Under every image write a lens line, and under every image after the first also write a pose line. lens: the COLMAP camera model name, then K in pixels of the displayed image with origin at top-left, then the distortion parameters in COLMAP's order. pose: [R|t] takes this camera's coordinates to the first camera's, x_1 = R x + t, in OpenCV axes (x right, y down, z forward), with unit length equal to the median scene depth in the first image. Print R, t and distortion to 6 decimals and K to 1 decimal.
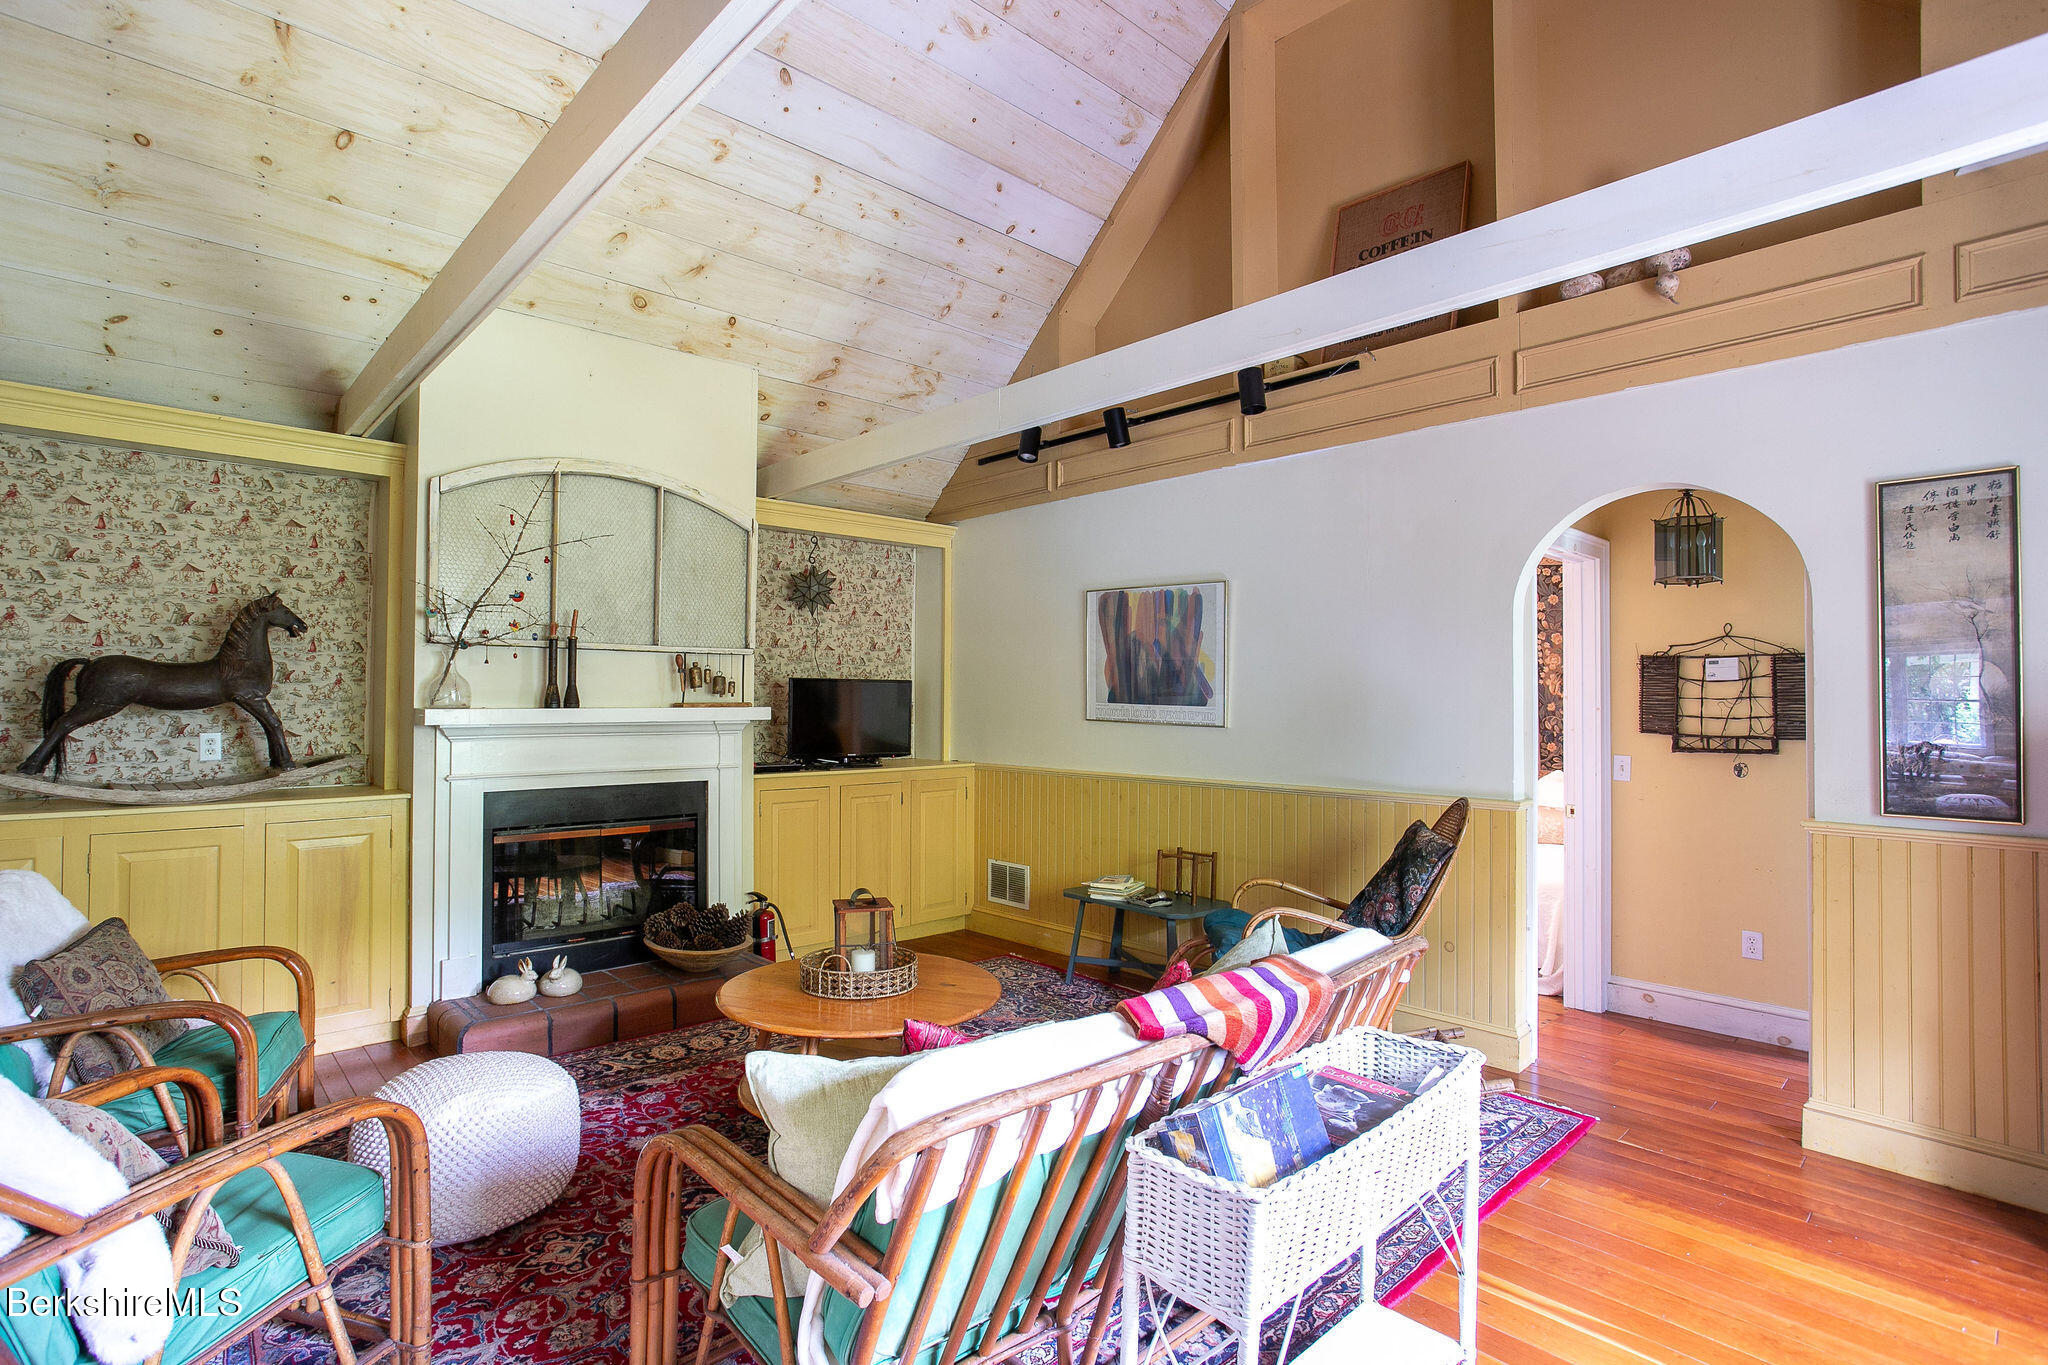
lens RADIAL K [[990.8, 0, 1004.9], [0, 990.8, 674.0], [0, 0, 1]] dist [-0.051212, 0.014023]
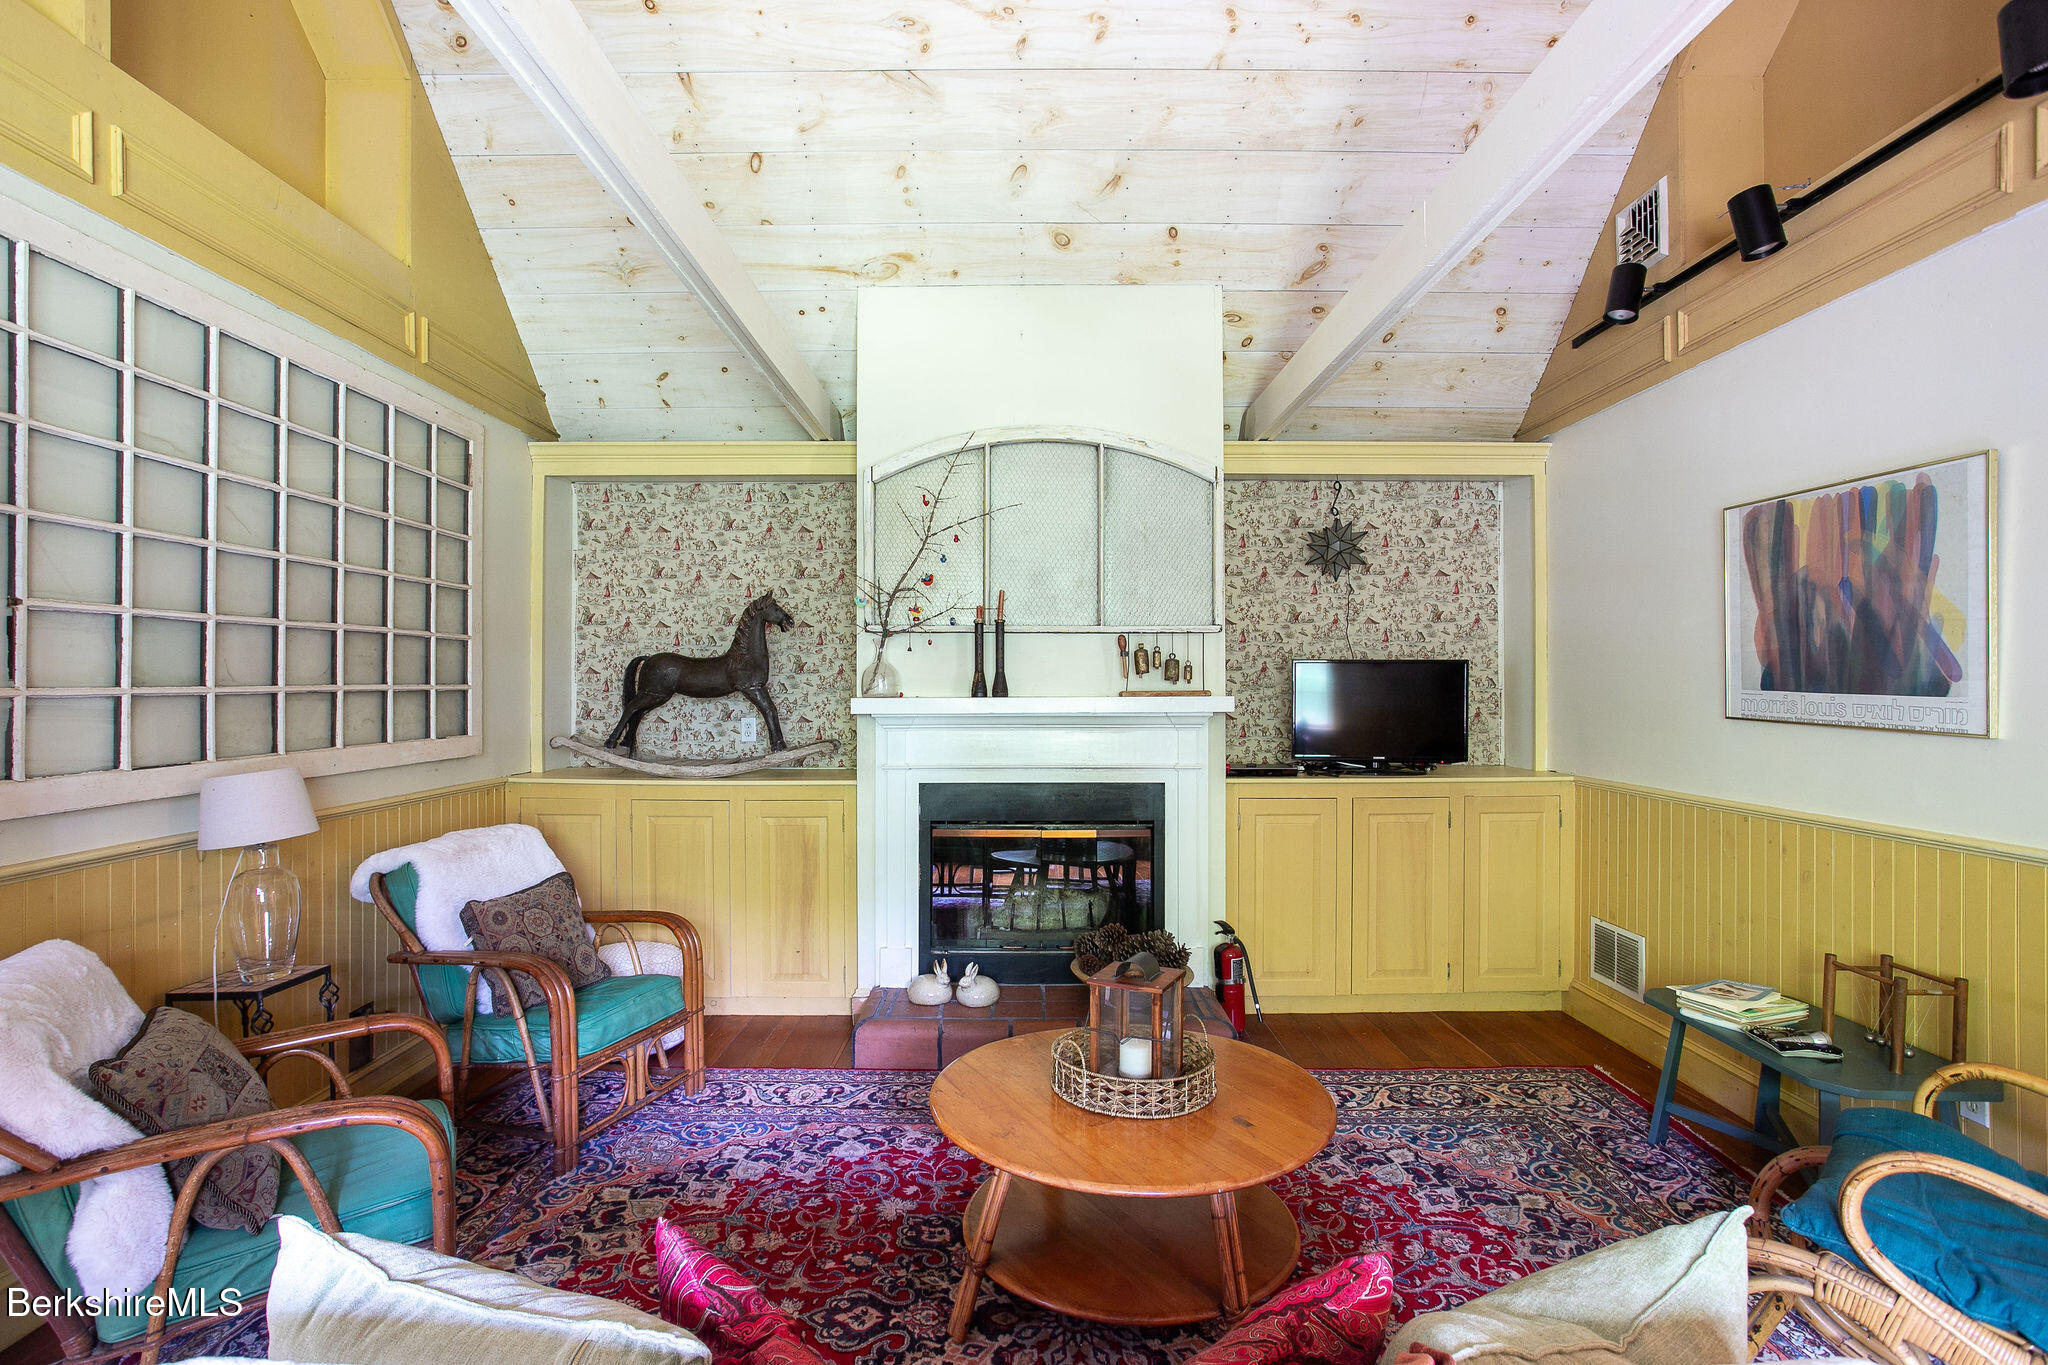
lens RADIAL K [[990.8, 0, 1017.4], [0, 990.8, 678.8], [0, 0, 1]] dist [-0.051212, 0.014023]
pose [[0.734170, -0.008390, -0.678914, 0.185027], [0.020472, 0.999743, 0.009783, 0.007839], [0.678657, -0.021081, 0.734152, 0.289985]]
